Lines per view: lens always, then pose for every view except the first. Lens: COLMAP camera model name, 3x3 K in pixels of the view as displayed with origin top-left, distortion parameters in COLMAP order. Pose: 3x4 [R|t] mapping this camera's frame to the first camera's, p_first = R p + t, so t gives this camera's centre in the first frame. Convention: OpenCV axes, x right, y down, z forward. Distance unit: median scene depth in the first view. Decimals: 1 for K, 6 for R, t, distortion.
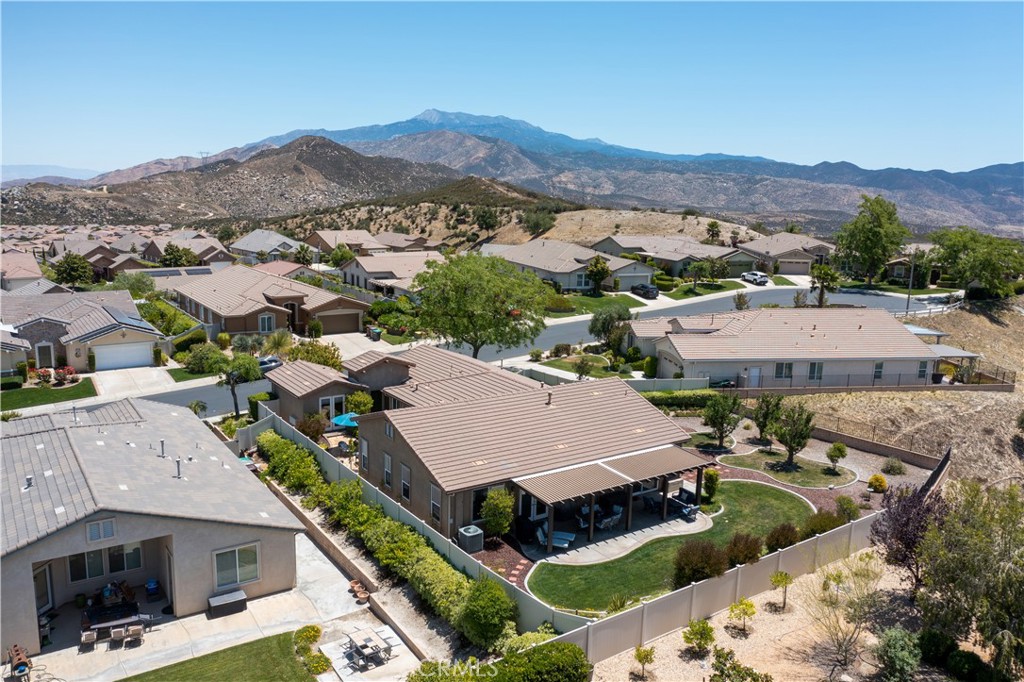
lens RADIAL K [[806.2, 0, 510.7], [0, 806.2, 343.5], [0, 0, 1]] dist [-0.013433, 0.005092]
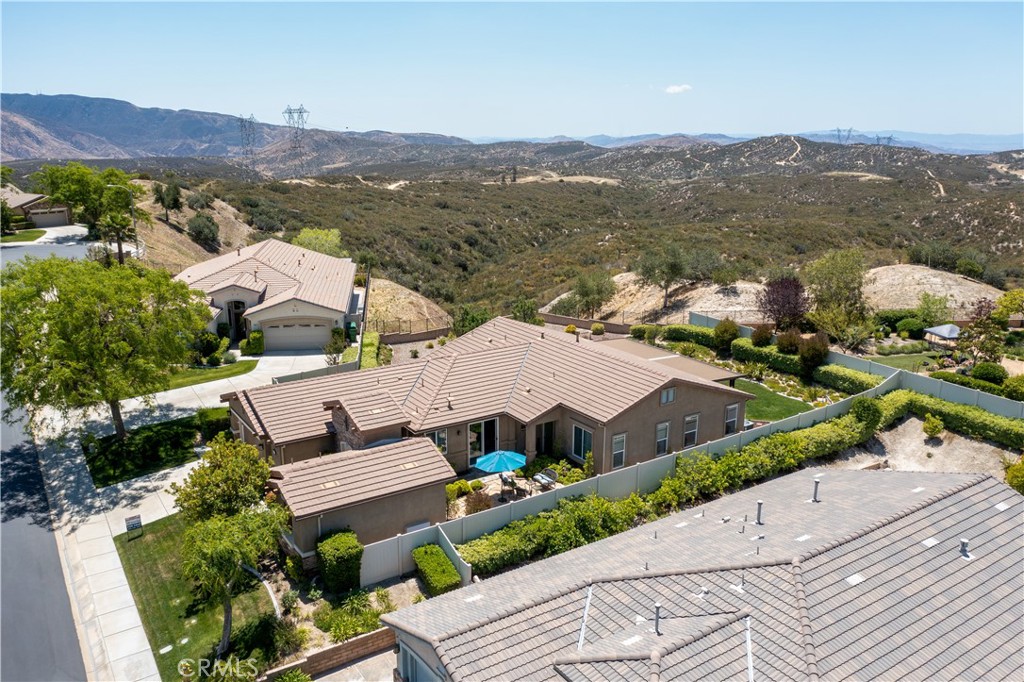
lens RADIAL K [[806.2, 0, 511.8], [0, 806.2, 335.9], [0, 0, 1]] dist [-0.013433, 0.005092]
pose [[0.011847, -0.273857, 0.961697, -0.379372], [0.191381, 0.944606, 0.266632, -0.091027], [-0.981444, 0.180892, 0.063602, 0.393755]]
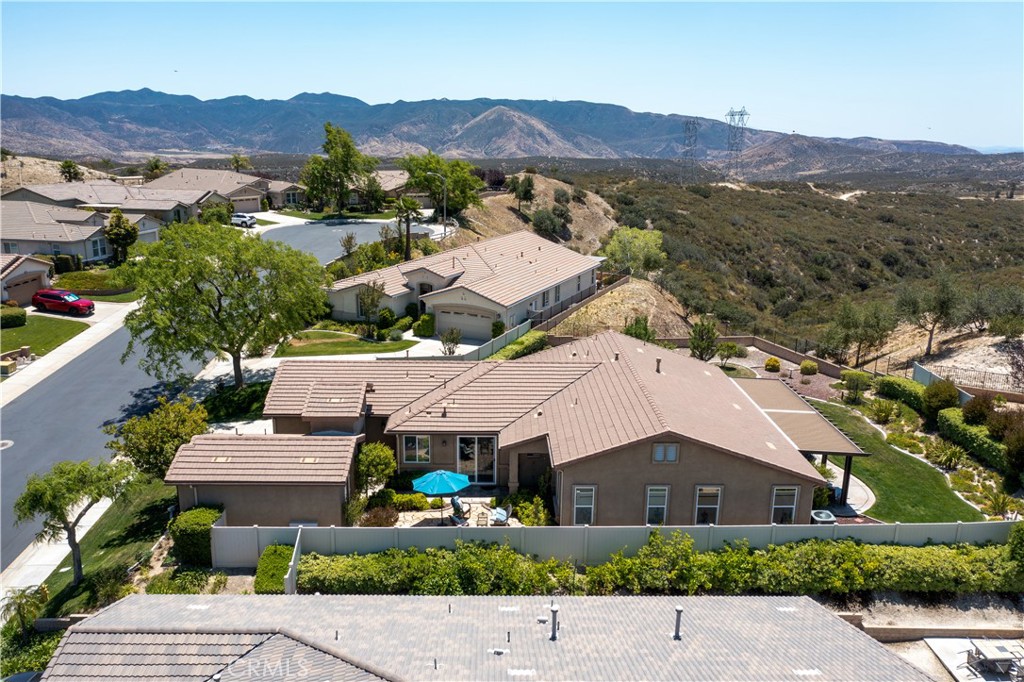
lens RADIAL K [[806.2, 0, 513.4], [0, 806.2, 341.3], [0, 0, 1]] dist [-0.013433, 0.005092]
pose [[0.546194, -0.230963, 0.805188, -0.288505], [0.163719, 0.972133, 0.167792, -0.051245], [-0.821503, 0.040178, 0.568786, 0.242486]]
